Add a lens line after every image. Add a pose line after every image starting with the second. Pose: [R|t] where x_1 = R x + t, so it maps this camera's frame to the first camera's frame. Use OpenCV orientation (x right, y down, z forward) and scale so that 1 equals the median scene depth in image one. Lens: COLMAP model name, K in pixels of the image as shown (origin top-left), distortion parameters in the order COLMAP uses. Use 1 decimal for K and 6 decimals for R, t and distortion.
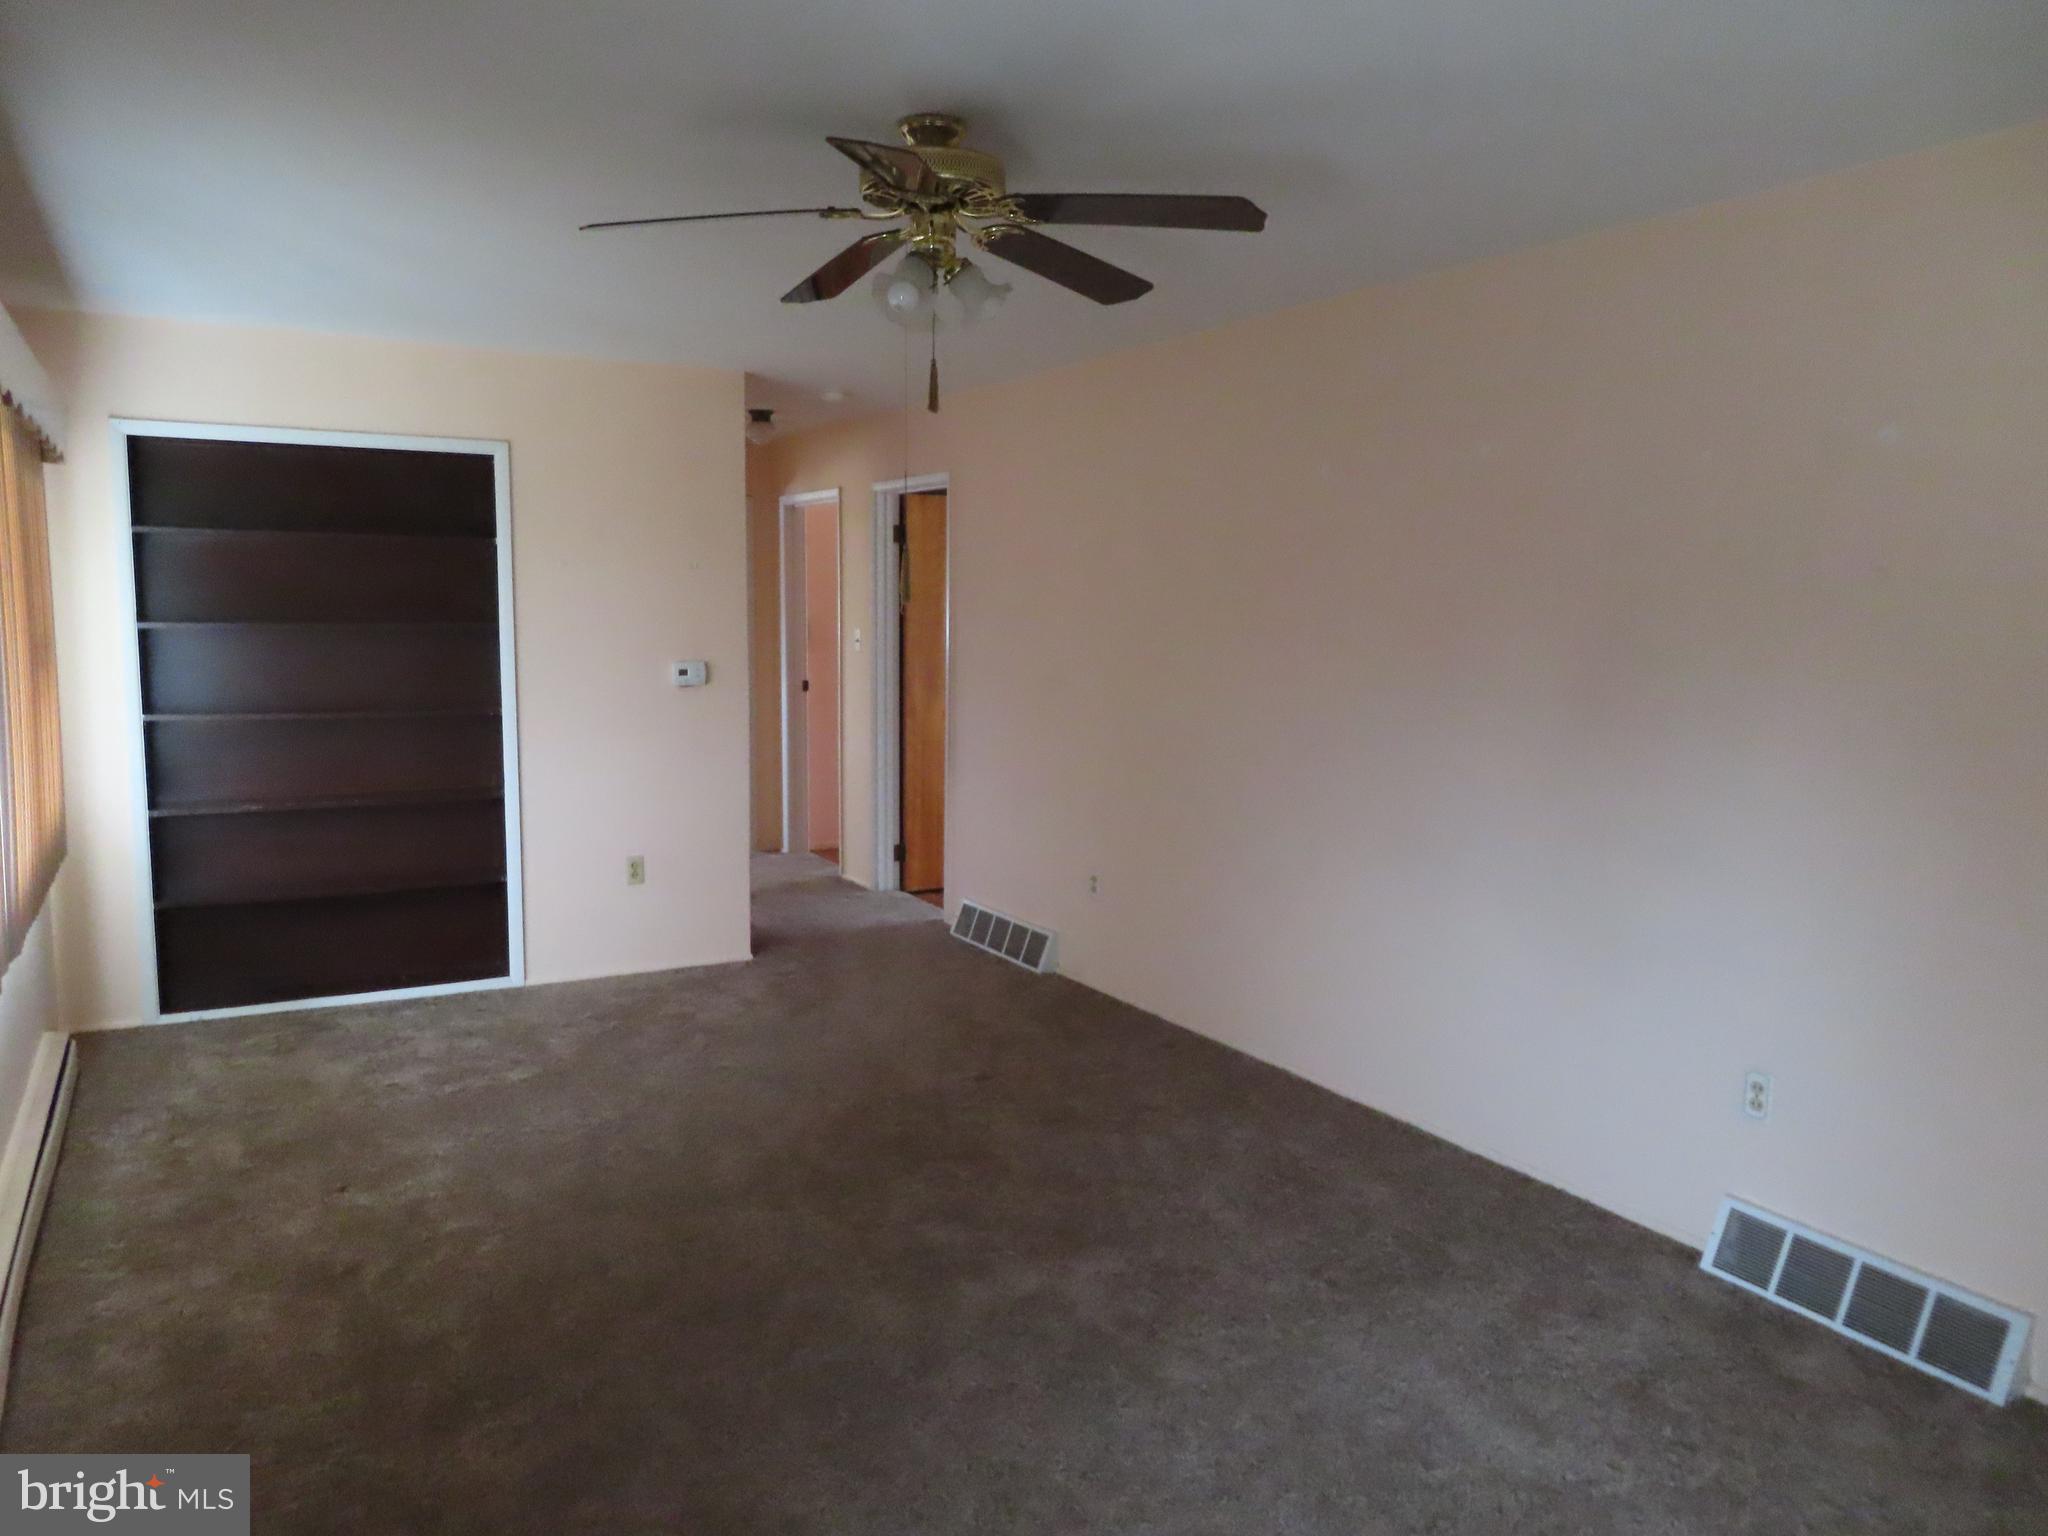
lens RADIAL K [[1412.9, 0, 1024.0], [0, 1412.9, 768.0], [0, 0, 1]] dist [0.004302, 0.001735]
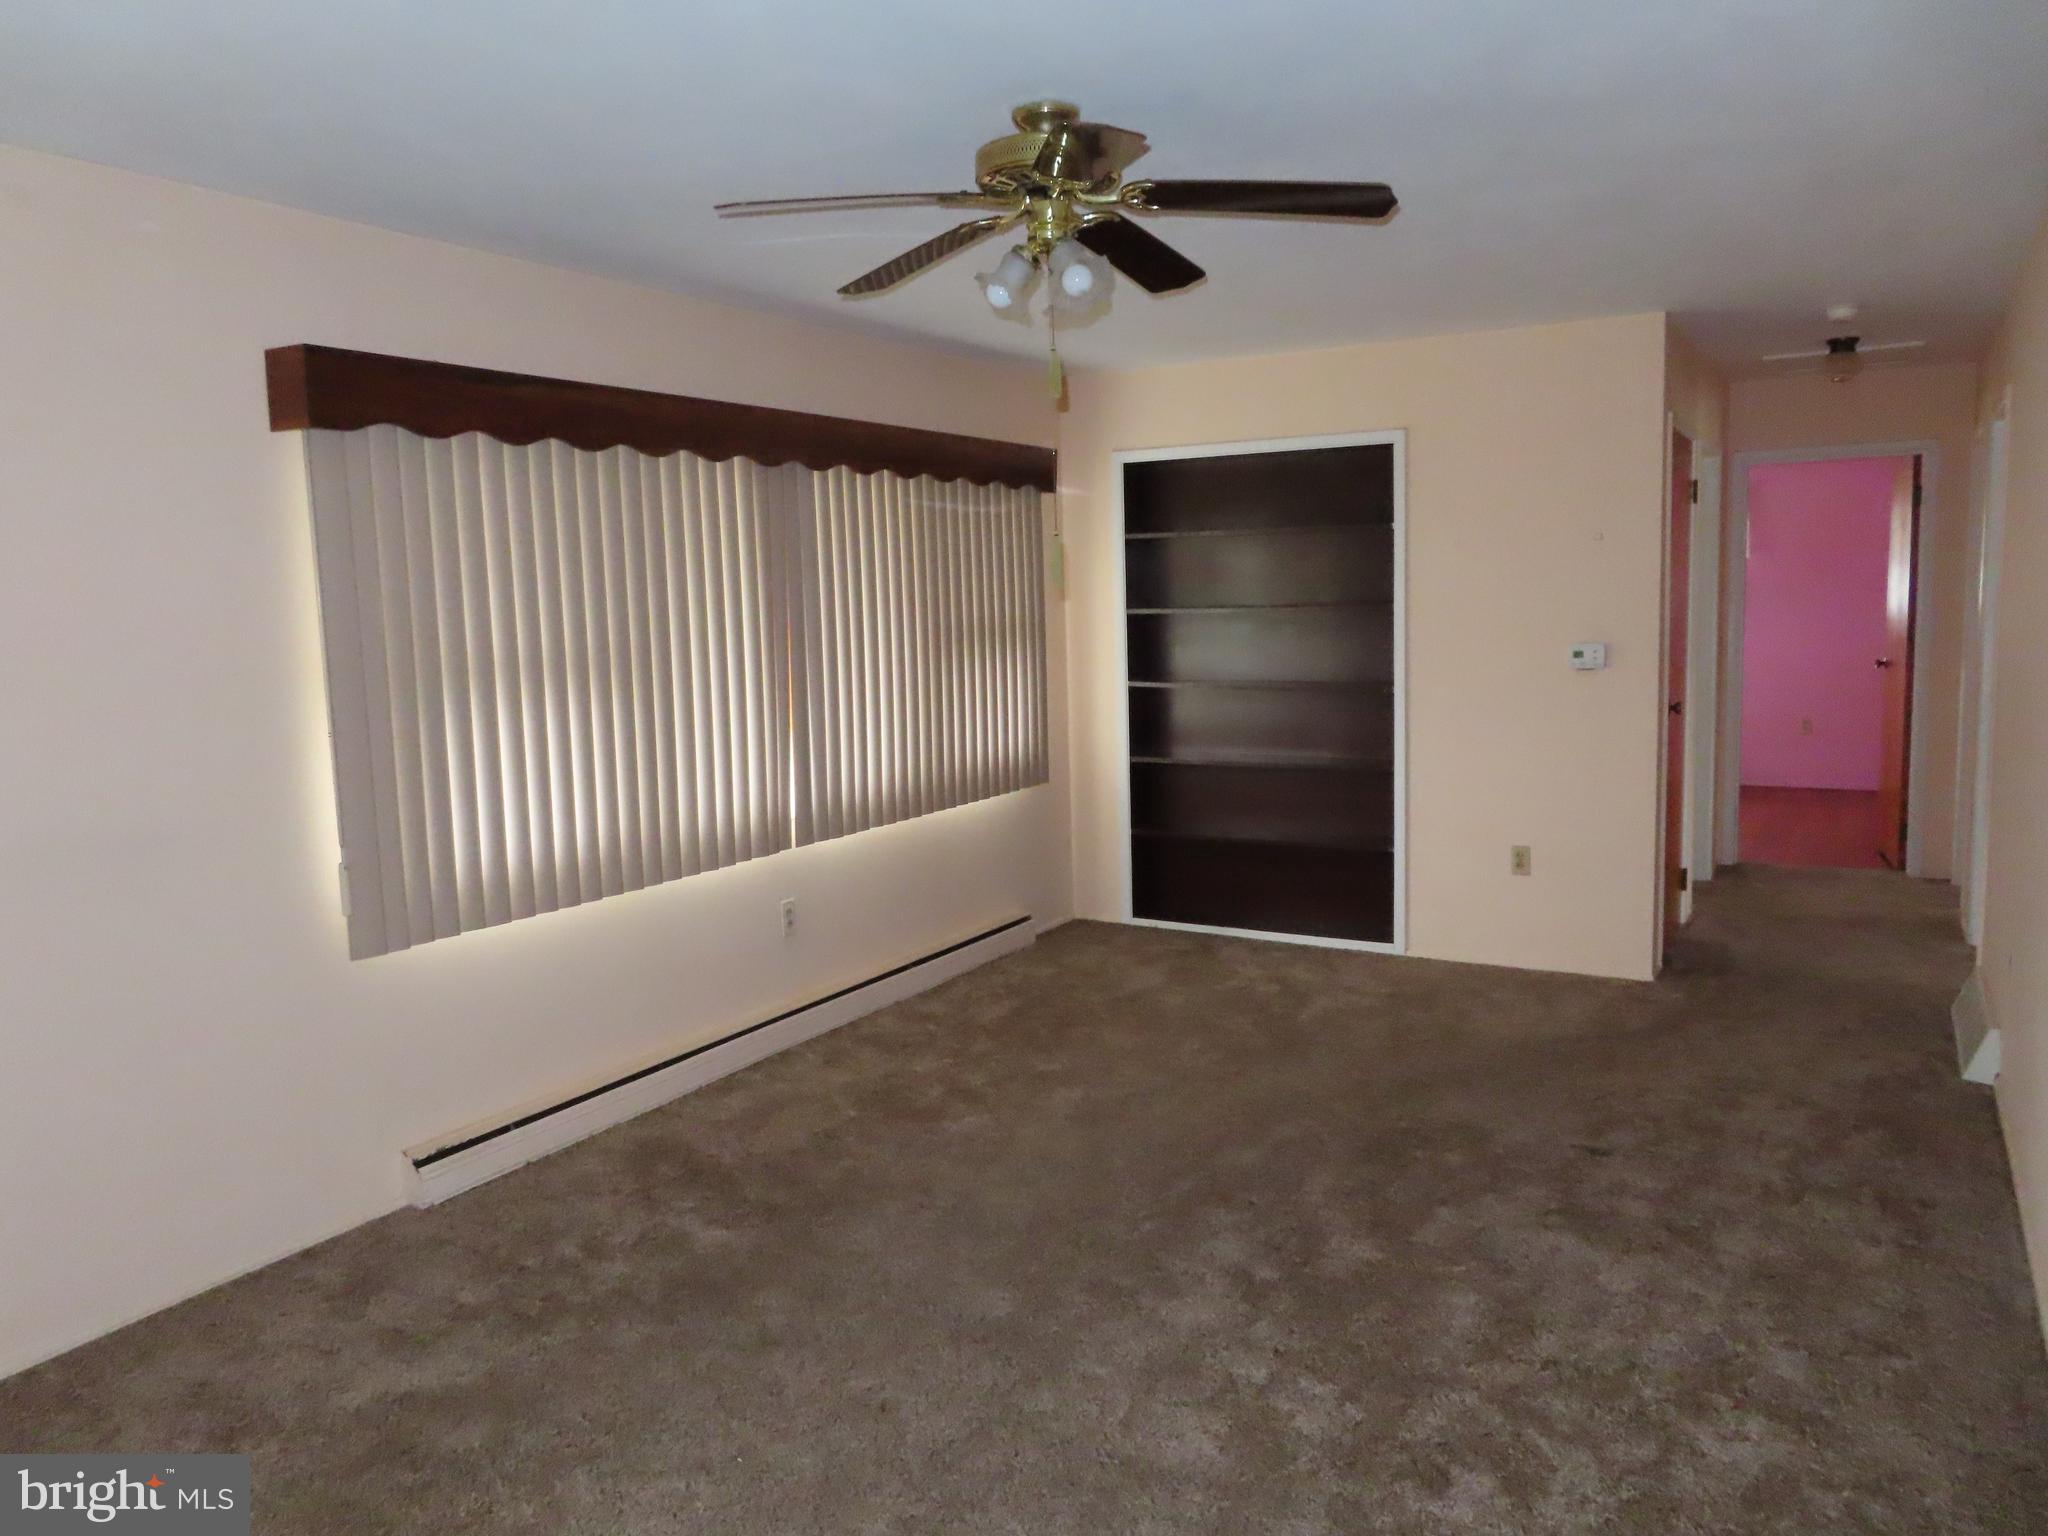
lens RADIAL K [[1463.2, 0, 1024.0], [0, 1463.2, 768.0], [0, 0, 1]] dist [-0.006477, -0.000606]
pose [[0.515669, 0.085104, -0.852551, 0.418326], [-0.064767, 0.996080, 0.060257, -0.029774], [0.854337, 0.024144, 0.519159, 0.211133]]
